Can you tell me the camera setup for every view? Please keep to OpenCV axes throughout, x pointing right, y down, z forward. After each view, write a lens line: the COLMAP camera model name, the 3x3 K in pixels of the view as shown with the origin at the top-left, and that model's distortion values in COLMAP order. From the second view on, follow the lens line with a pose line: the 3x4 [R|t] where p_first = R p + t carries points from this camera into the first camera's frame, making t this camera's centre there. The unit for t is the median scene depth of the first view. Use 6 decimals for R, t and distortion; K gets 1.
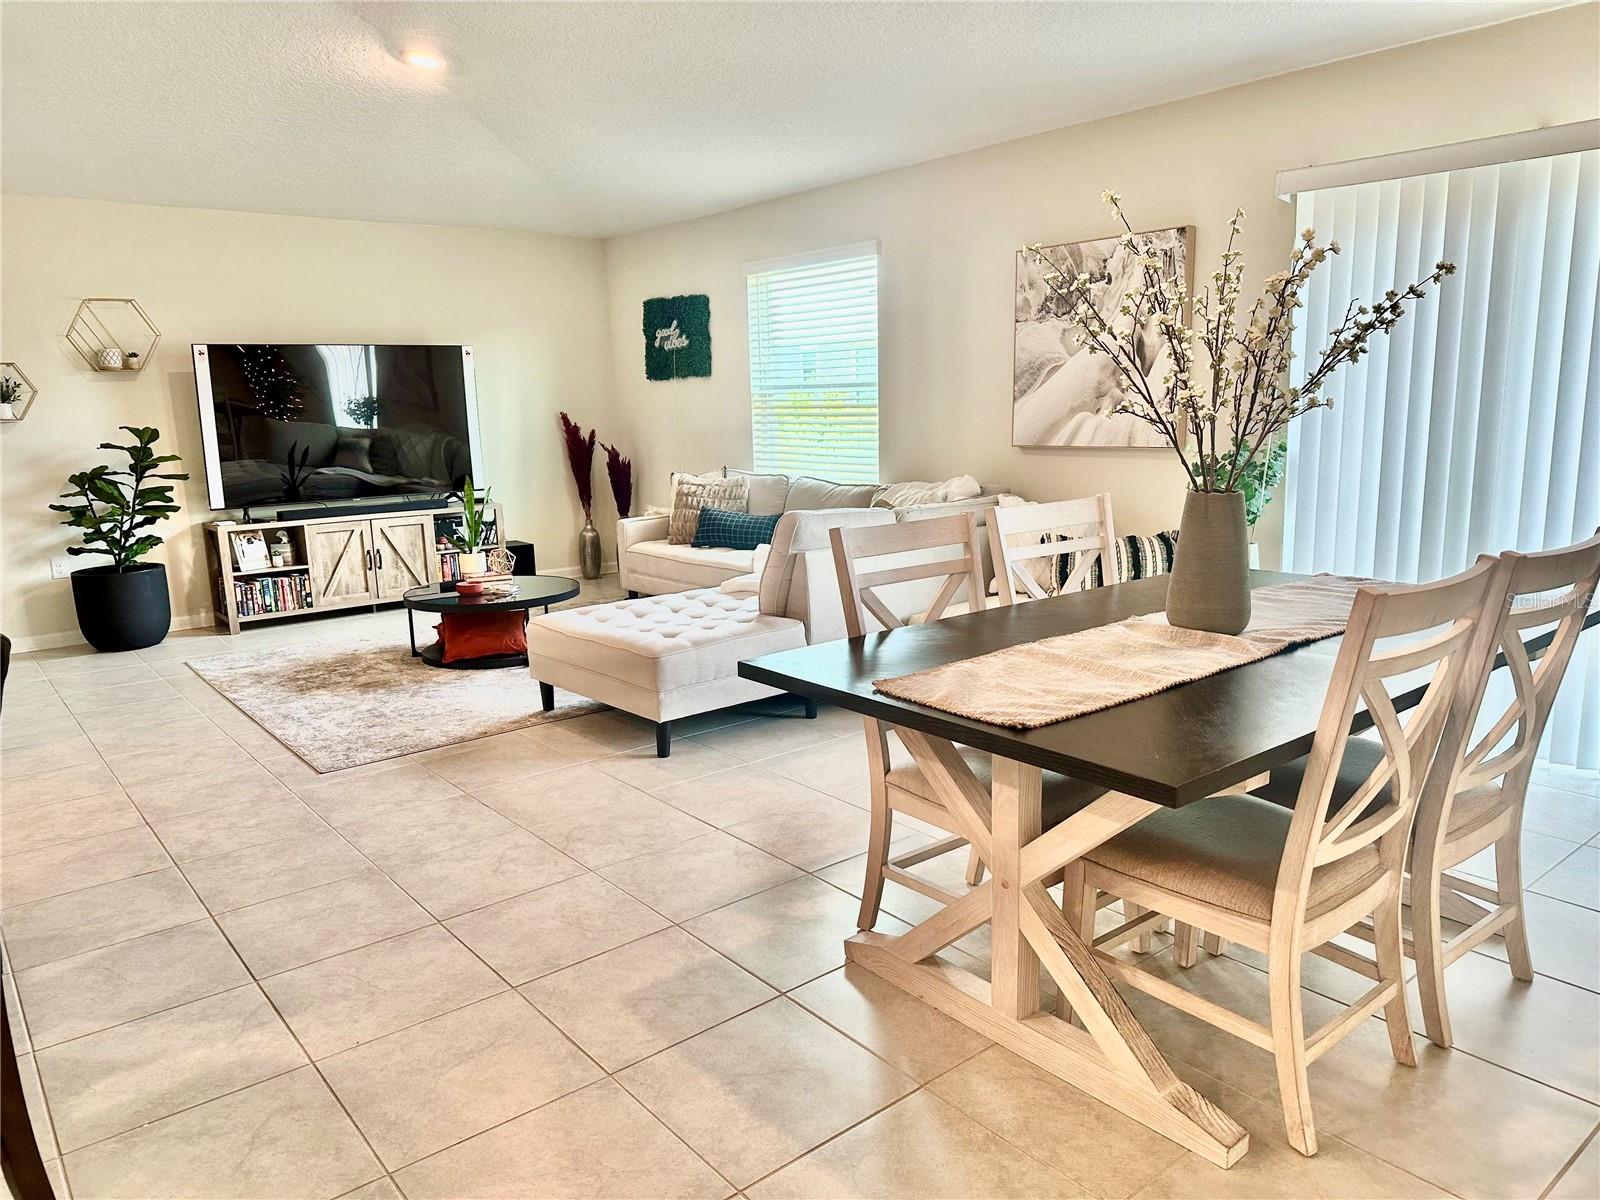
lens RADIAL K [[1133.2, 0, 797.0], [0, 1133.2, 607.1], [0, 0, 1]] dist [0.035328, -0.042569]
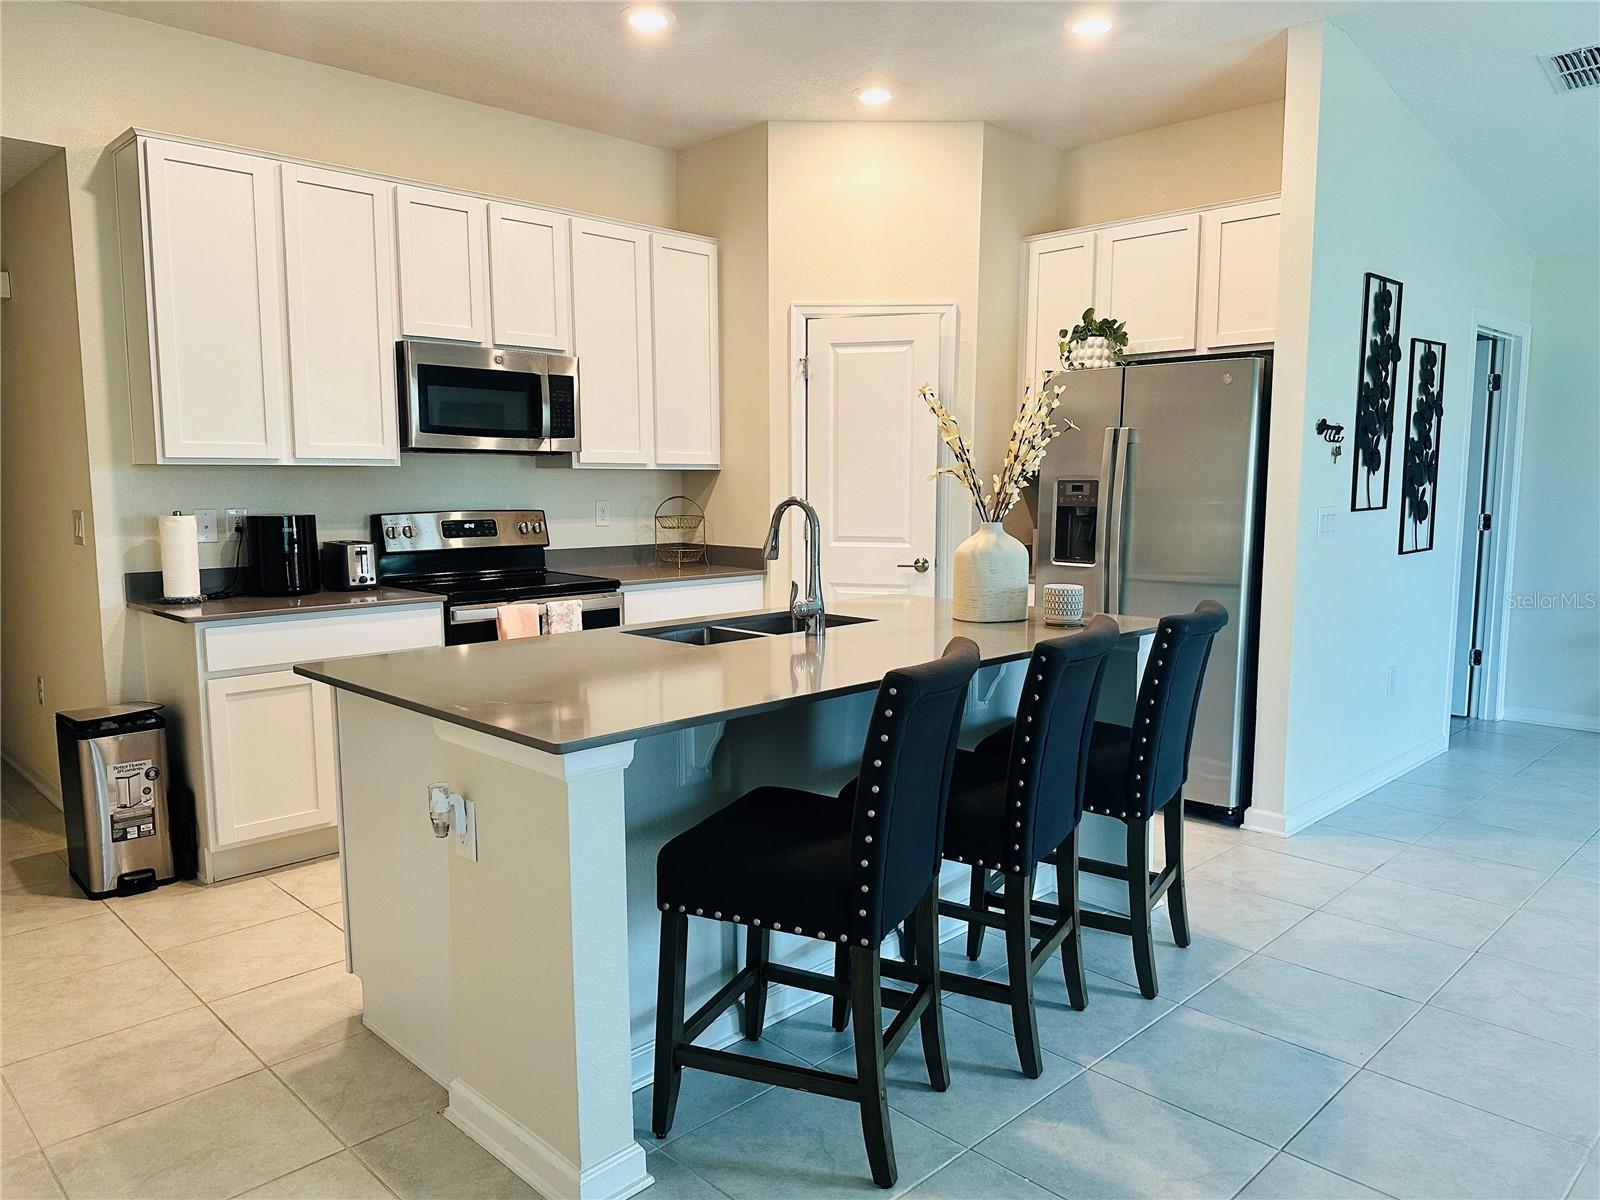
lens RADIAL K [[1133.2, 0, 800.9], [0, 1133.2, 603.7], [0, 0, 1]] dist [0.035328, -0.042569]
pose [[0.103070, 0.142929, -0.984351, 0.130931], [-0.190539, 0.974132, 0.121494, -0.050911], [0.976254, 0.175035, 0.127638, 0.230415]]
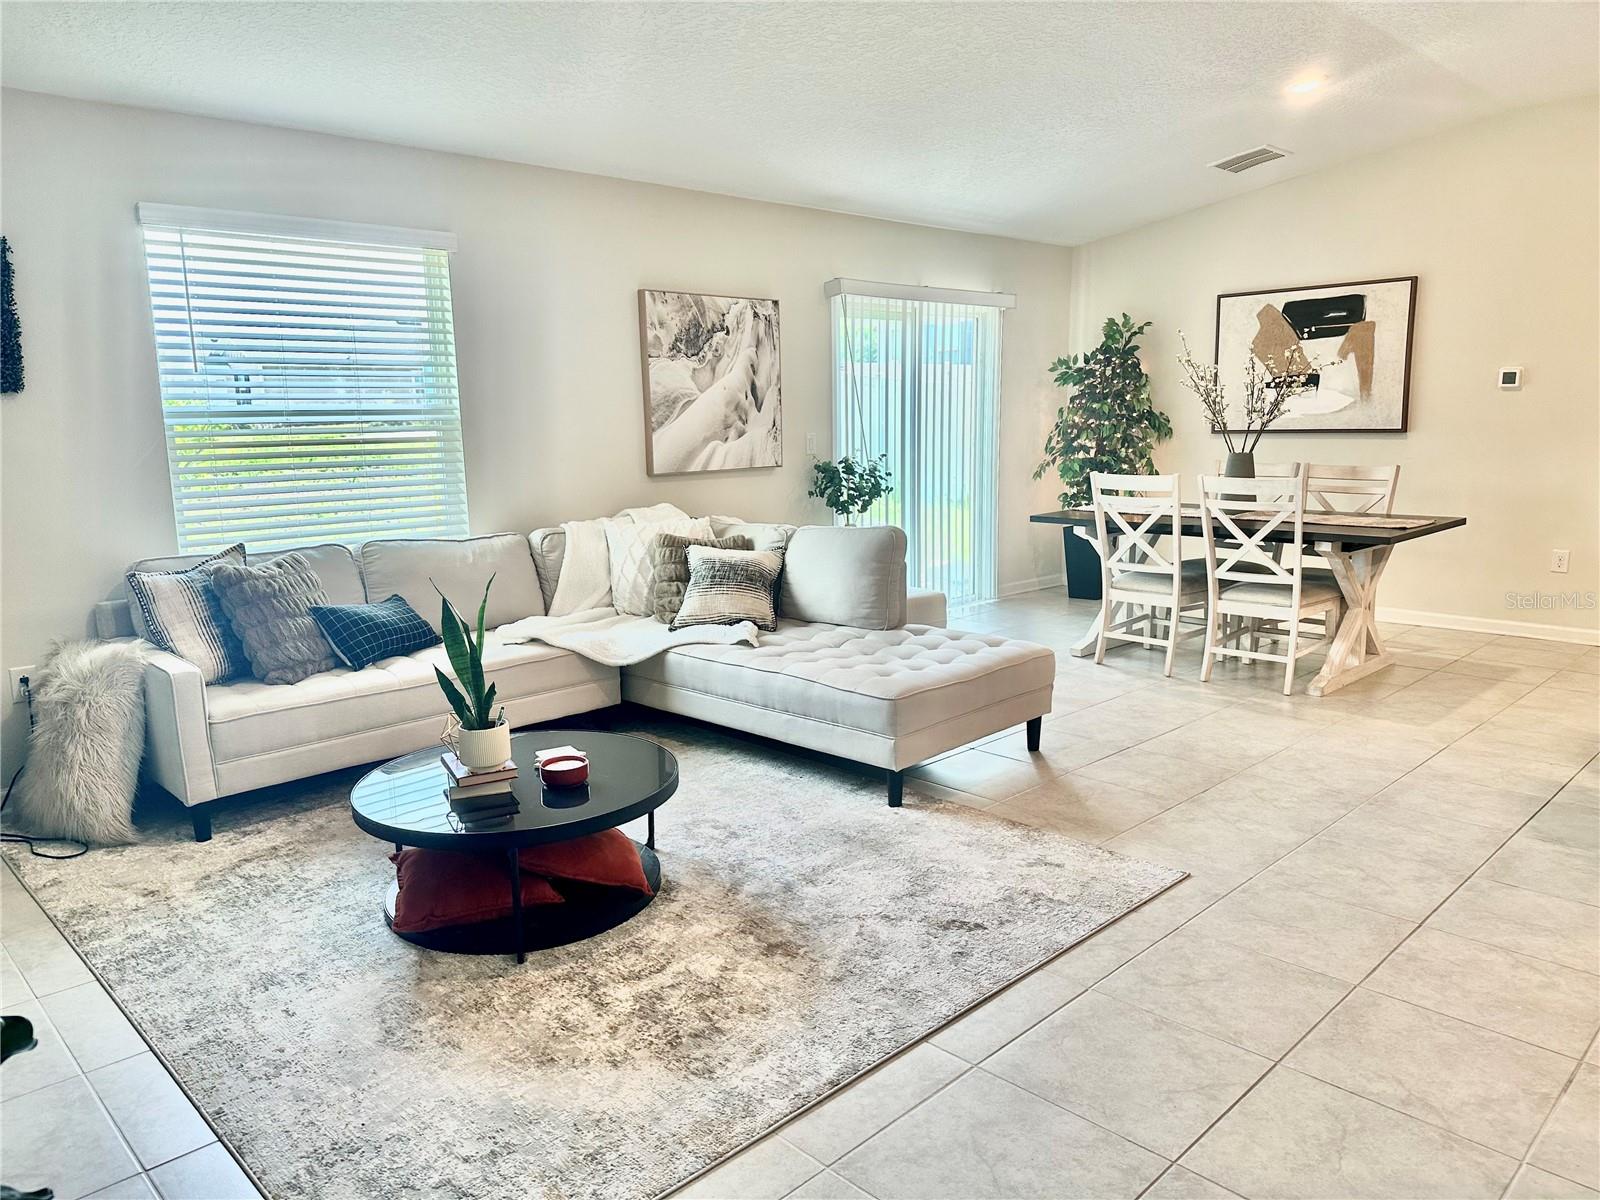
lens RADIAL K [[1133.2, 0, 804.0], [0, 1133.2, 612.4], [0, 0, 1]] dist [0.035328, -0.042569]
pose [[-0.105327, -0.145373, 0.983755, -0.864751], [0.202498, 0.965395, 0.164340, -0.163521], [-0.973602, 0.216518, -0.072244, 0.967002]]
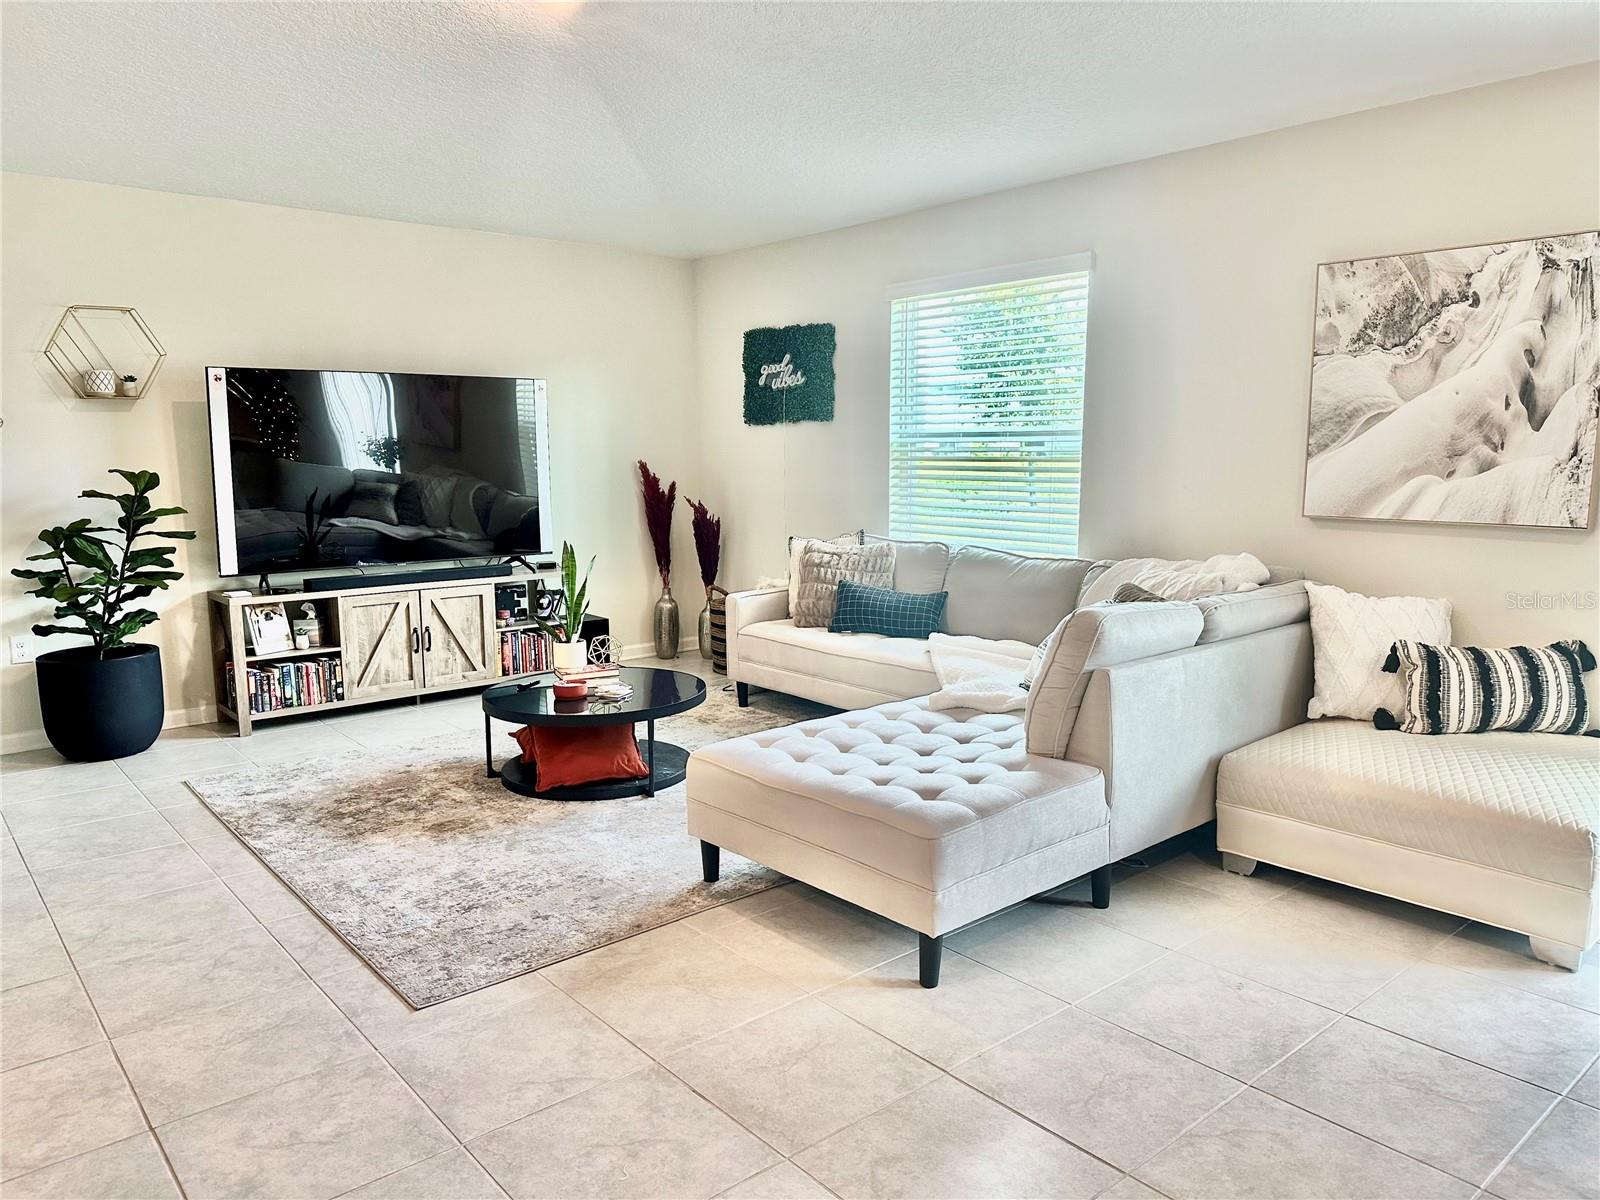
lens RADIAL K [[1133.2, 0, 800.1], [0, 1133.2, 597.2], [0, 0, 1]] dist [0.035328, -0.042569]
pose [[0.999505, 0.015613, 0.027306, -0.165997], [-0.014217, 0.998618, -0.050604, -0.044956], [-0.028059, 0.050190, 0.998345, 0.250469]]
